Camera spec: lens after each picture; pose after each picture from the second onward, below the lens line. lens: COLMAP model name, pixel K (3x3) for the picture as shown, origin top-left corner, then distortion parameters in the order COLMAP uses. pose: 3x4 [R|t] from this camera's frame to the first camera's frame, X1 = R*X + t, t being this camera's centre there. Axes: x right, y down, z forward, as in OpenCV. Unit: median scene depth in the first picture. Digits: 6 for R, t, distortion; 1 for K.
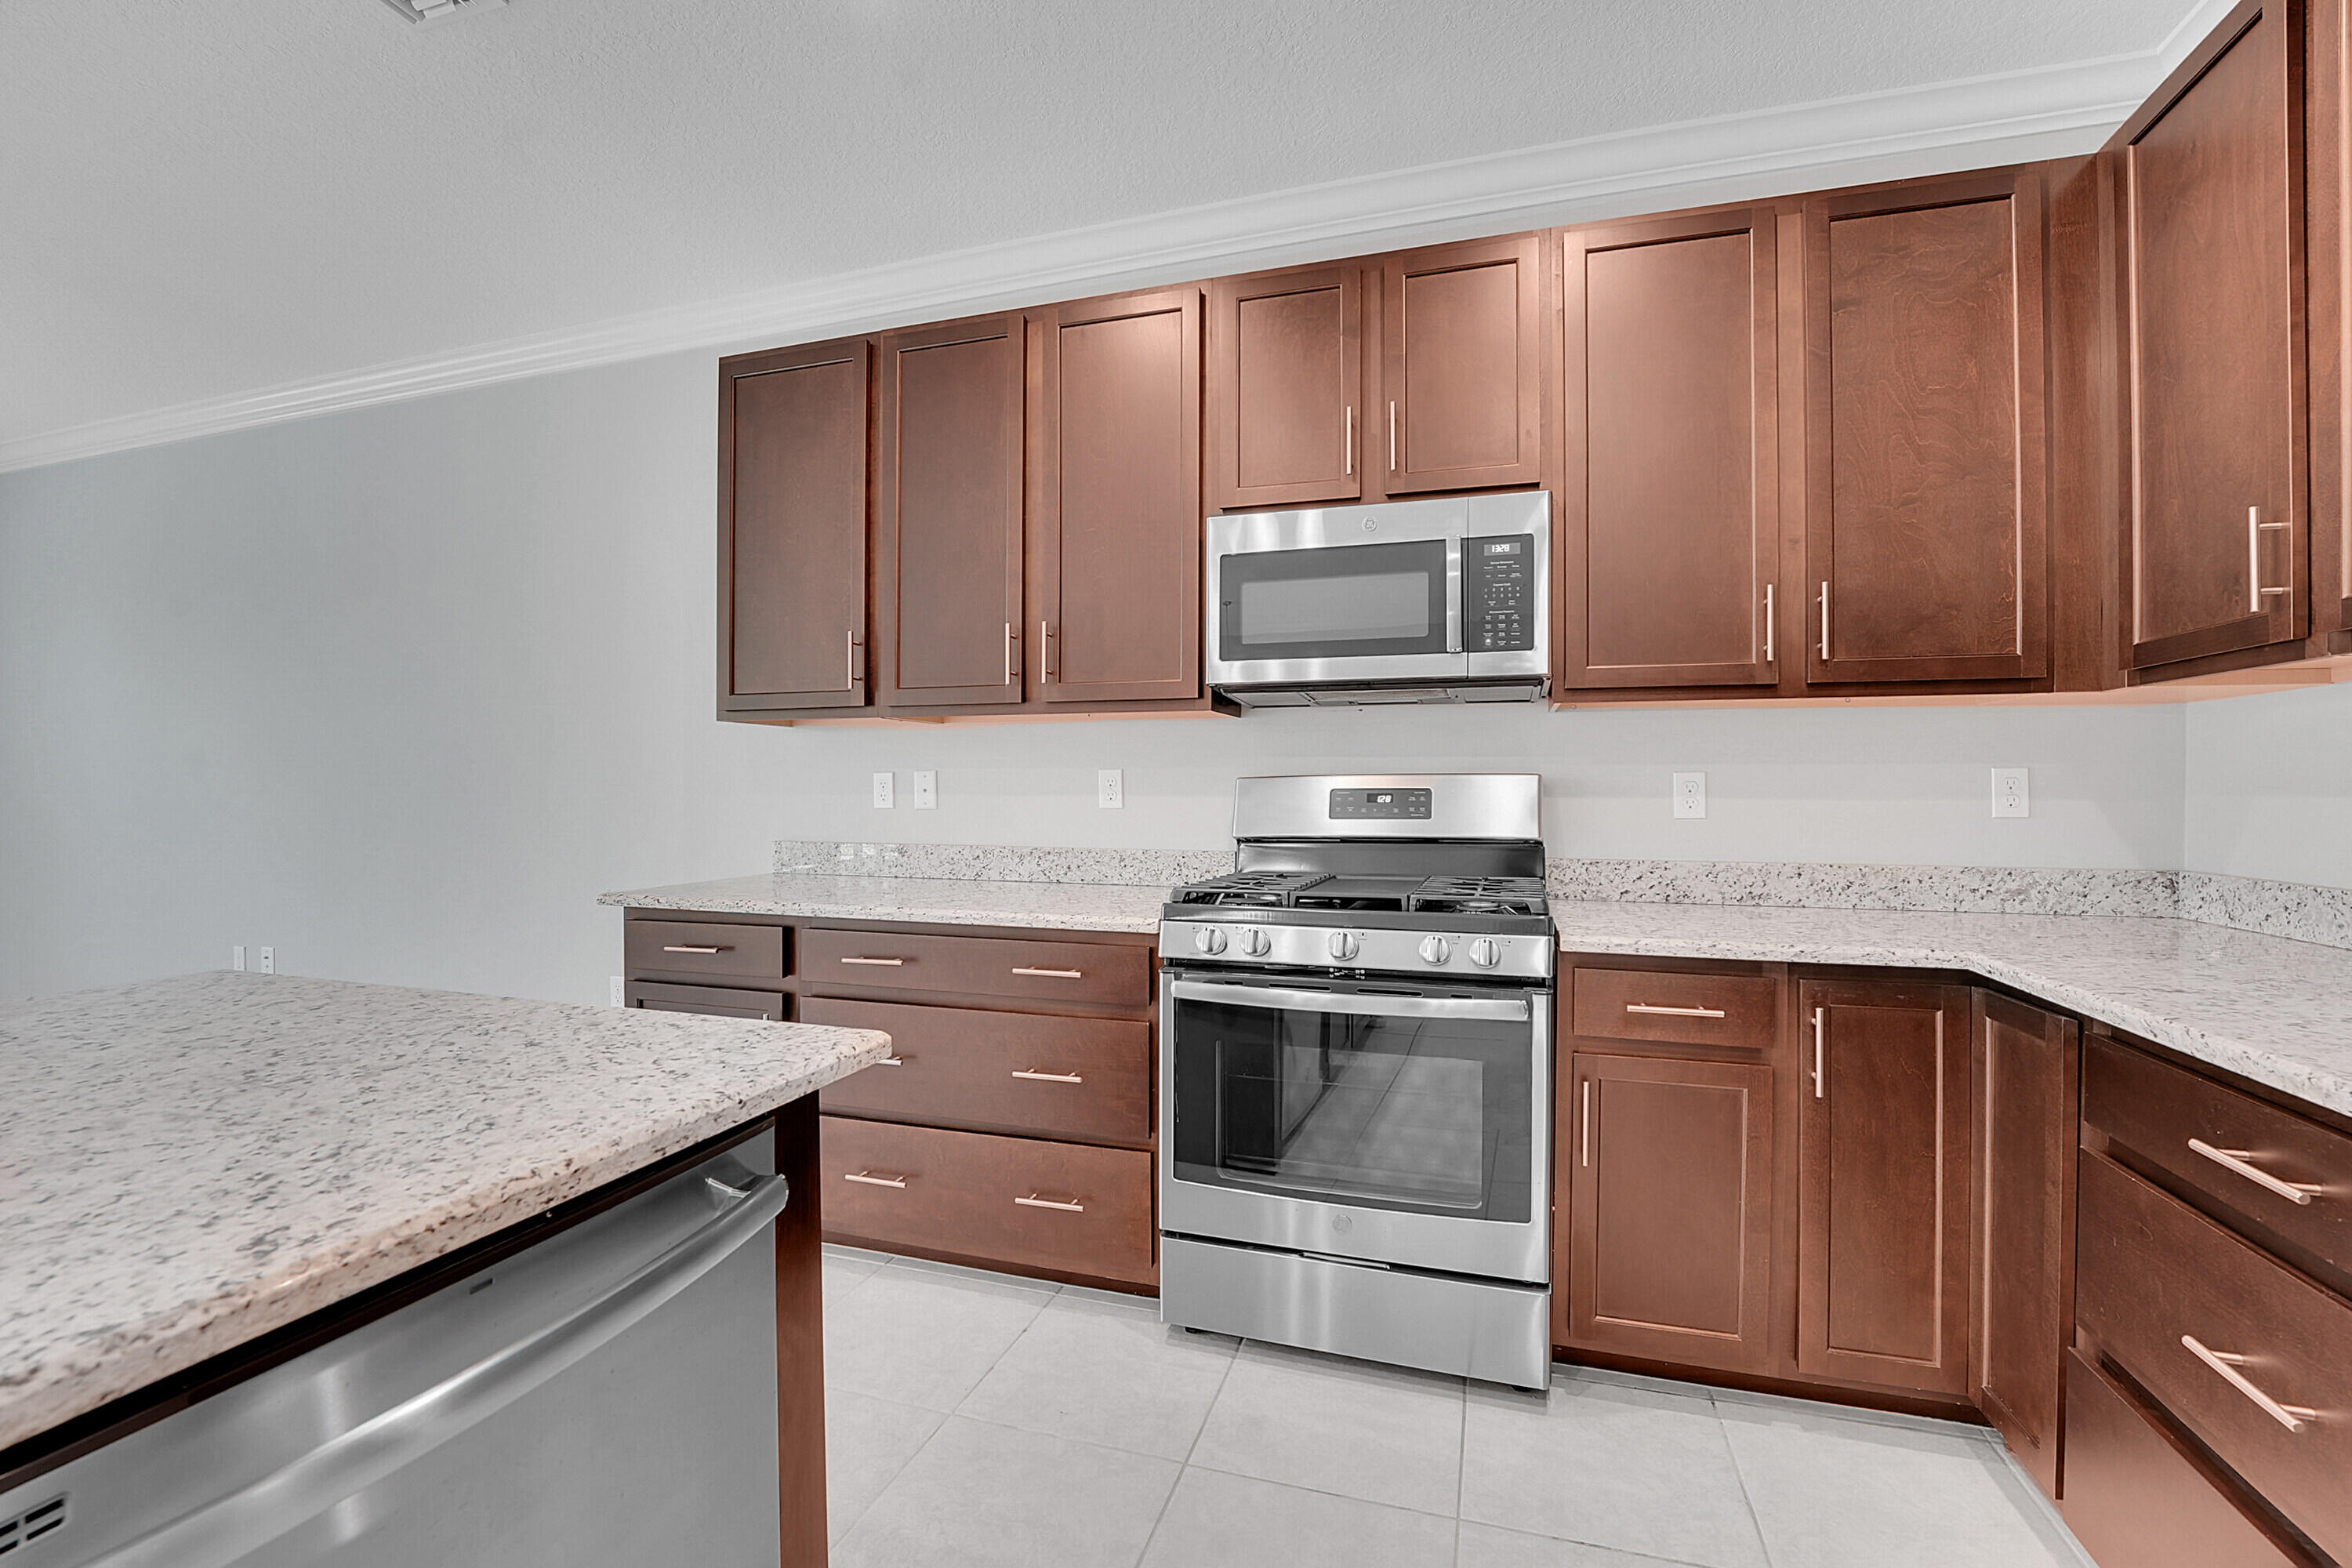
lens RADIAL K [[987.5, 0, 1176.0], [0, 987.5, 784.0], [0, 0, 1]] dist [-0.037719, 0.000544]
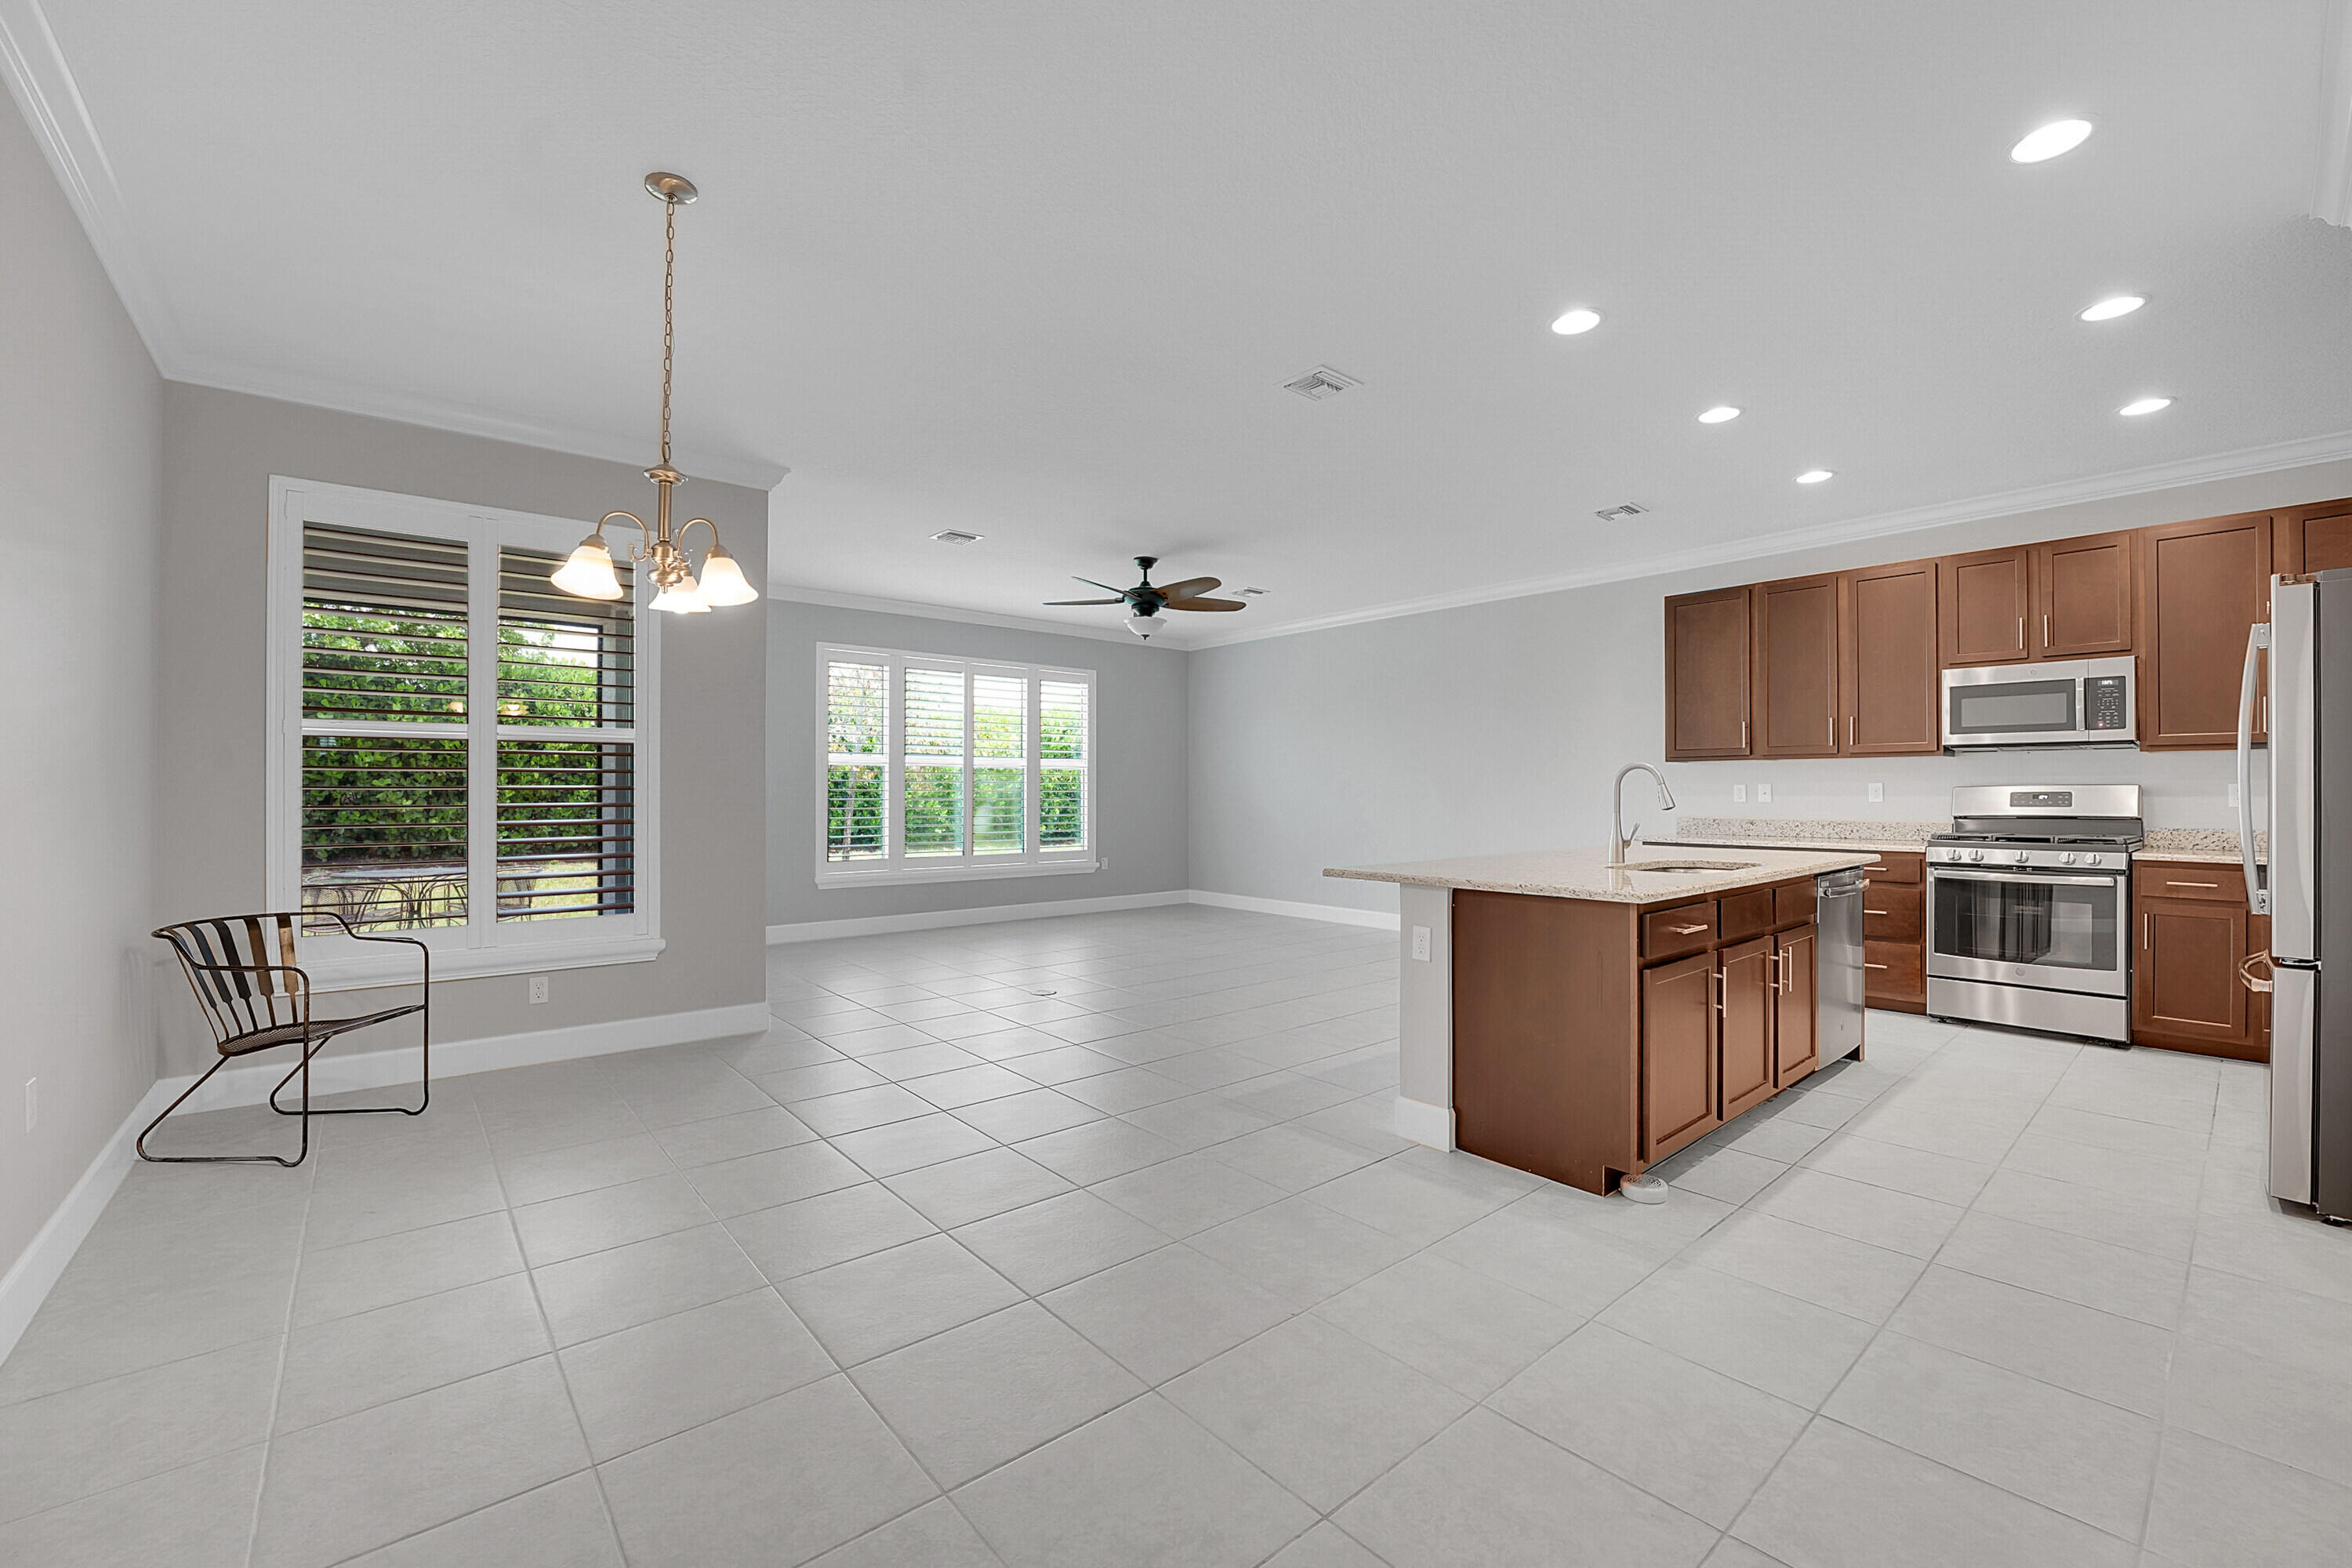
lens RADIAL K [[987.5, 0, 1176.0], [0, 987.5, 784.0], [0, 0, 1]] dist [-0.037719, 0.000544]
pose [[0.855114, -0.005205, -0.518414, -0.339426], [0.002501, 0.999979, -0.005915, -0.005502], [0.518434, 0.003761, 0.855109, -1.857634]]
